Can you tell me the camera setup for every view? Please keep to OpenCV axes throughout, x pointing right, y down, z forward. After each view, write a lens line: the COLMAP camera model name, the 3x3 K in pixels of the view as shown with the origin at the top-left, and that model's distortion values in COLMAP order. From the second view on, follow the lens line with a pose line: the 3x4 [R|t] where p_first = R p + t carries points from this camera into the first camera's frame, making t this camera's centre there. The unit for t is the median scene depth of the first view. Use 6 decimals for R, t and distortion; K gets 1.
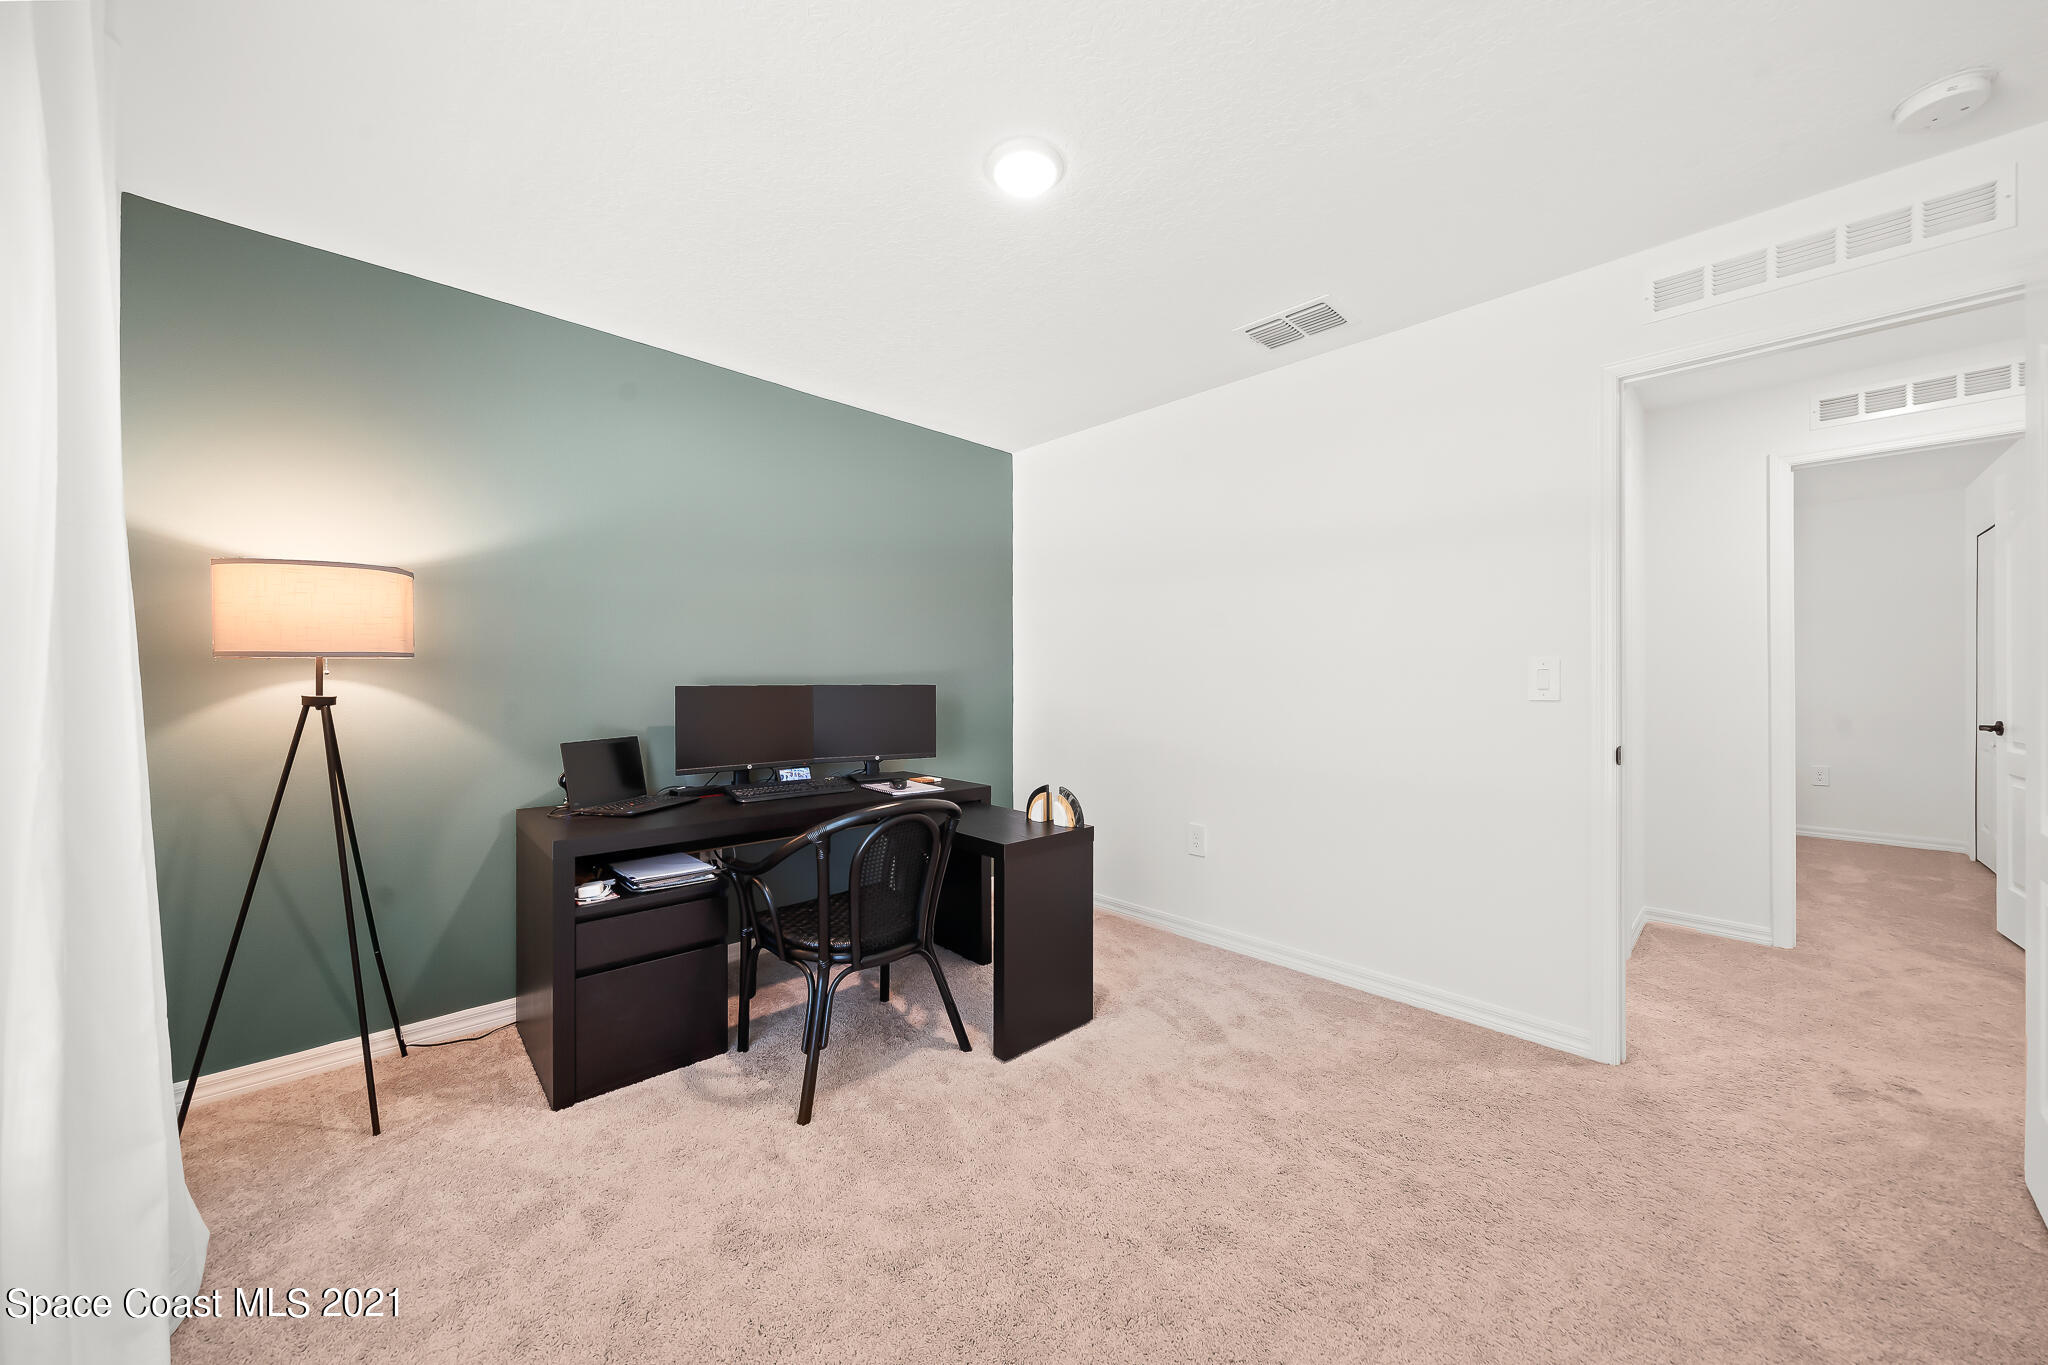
lens RADIAL K [[716.1, 0, 1024.0], [0, 716.1, 682.5], [0, 0, 1]] dist [-0.000310, -0.000214]
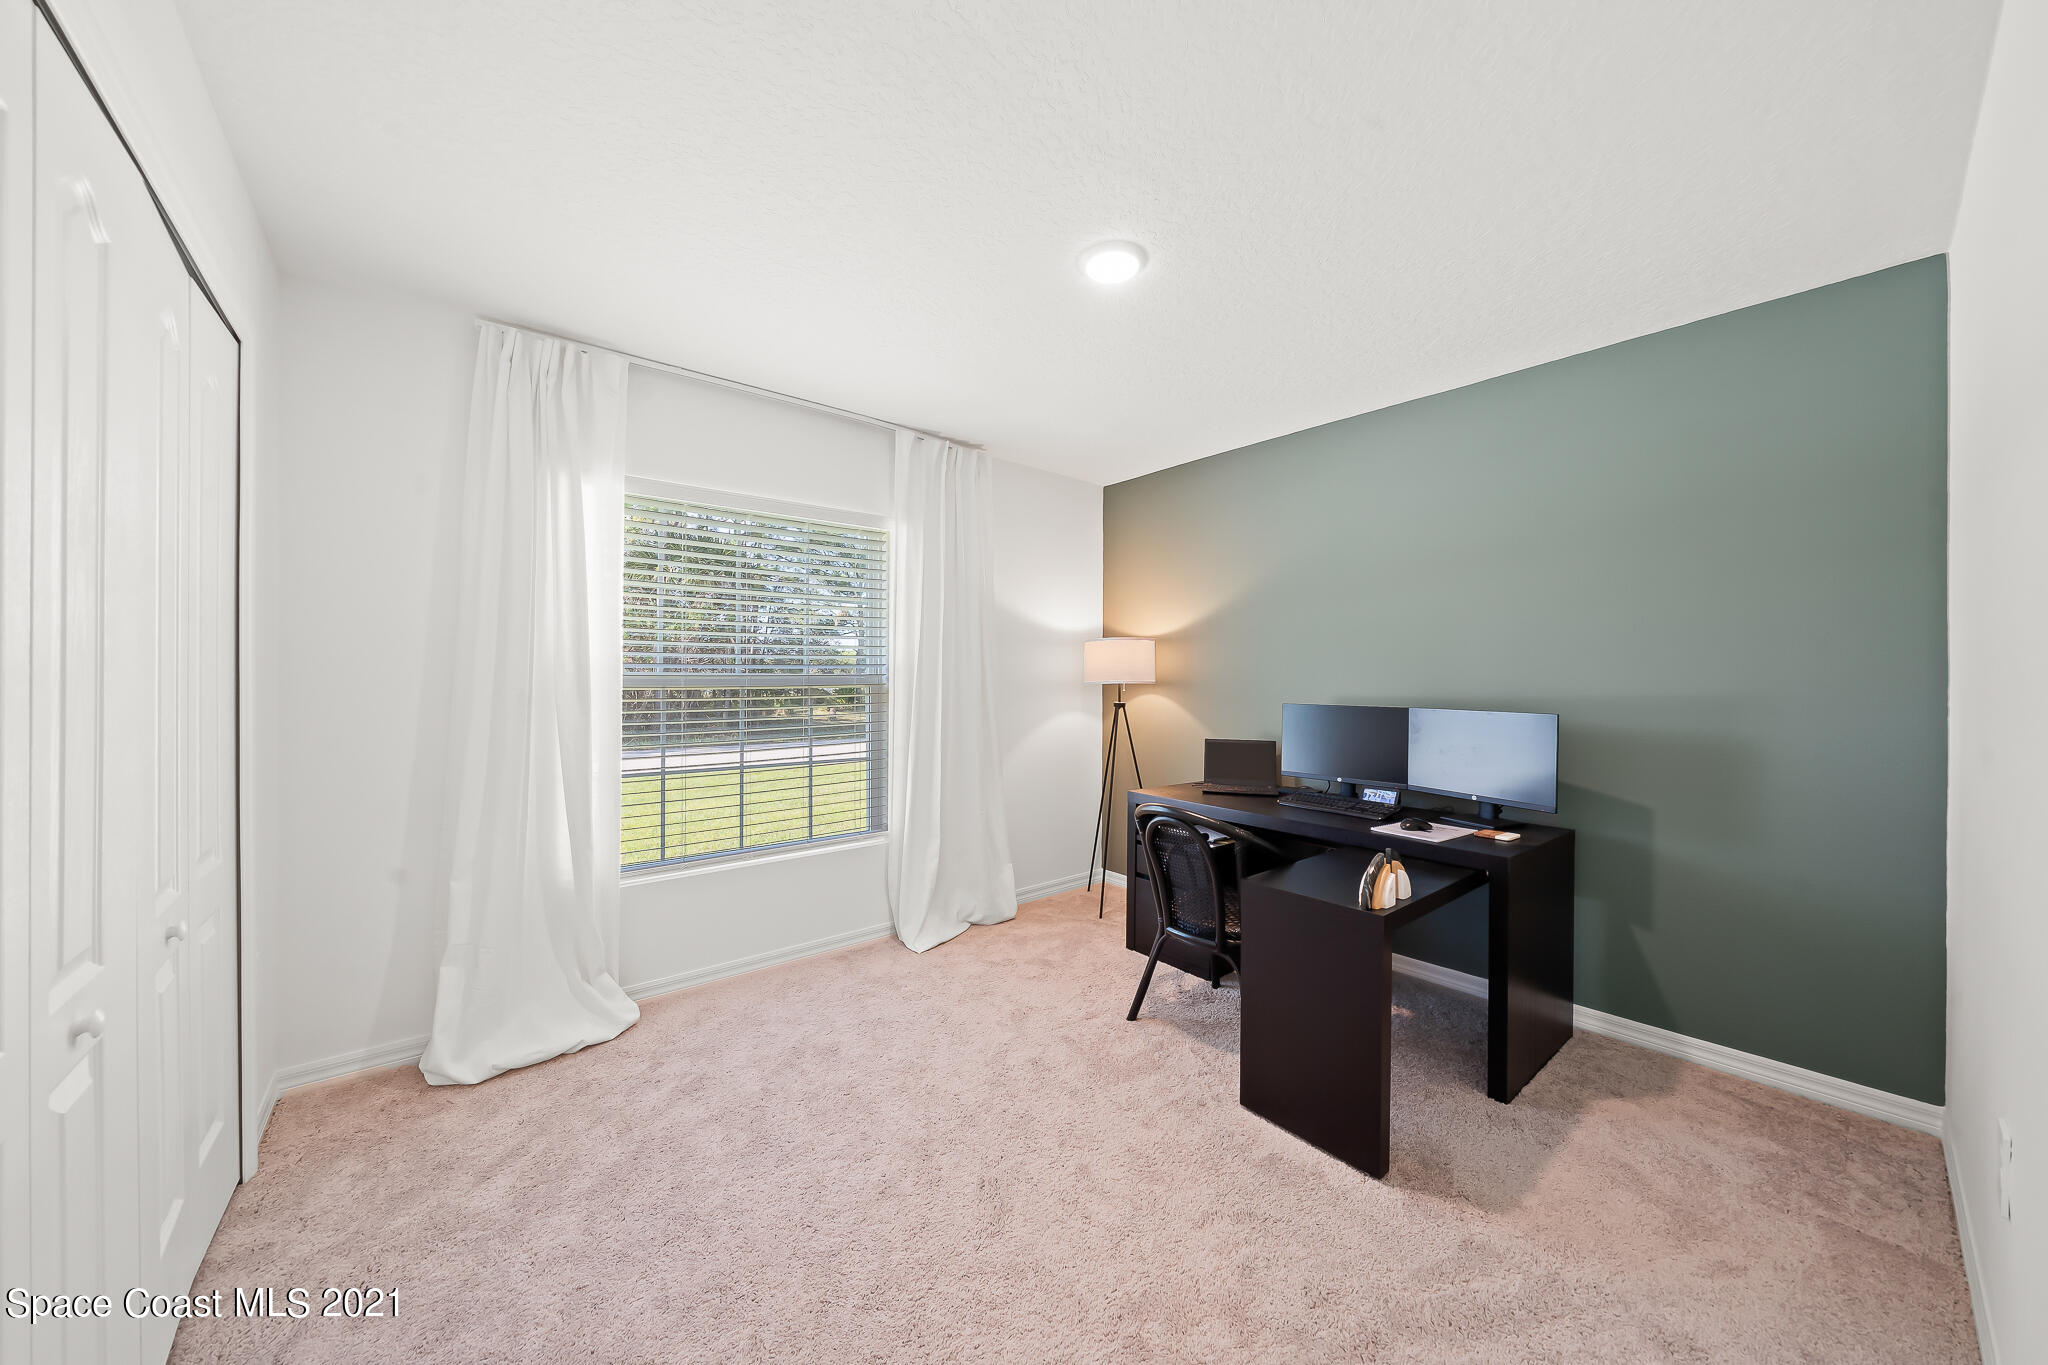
lens RADIAL K [[704.5, 0, 1024.0], [0, 704.5, 682.5], [0, 0, 1]] dist [-0.002570, 0.000049]
pose [[-0.068852, 0.003466, -0.997621, 0.985945], [-0.006870, 0.999969, 0.003948, -0.041901], [0.997603, 0.007126, -0.068826, 0.813648]]
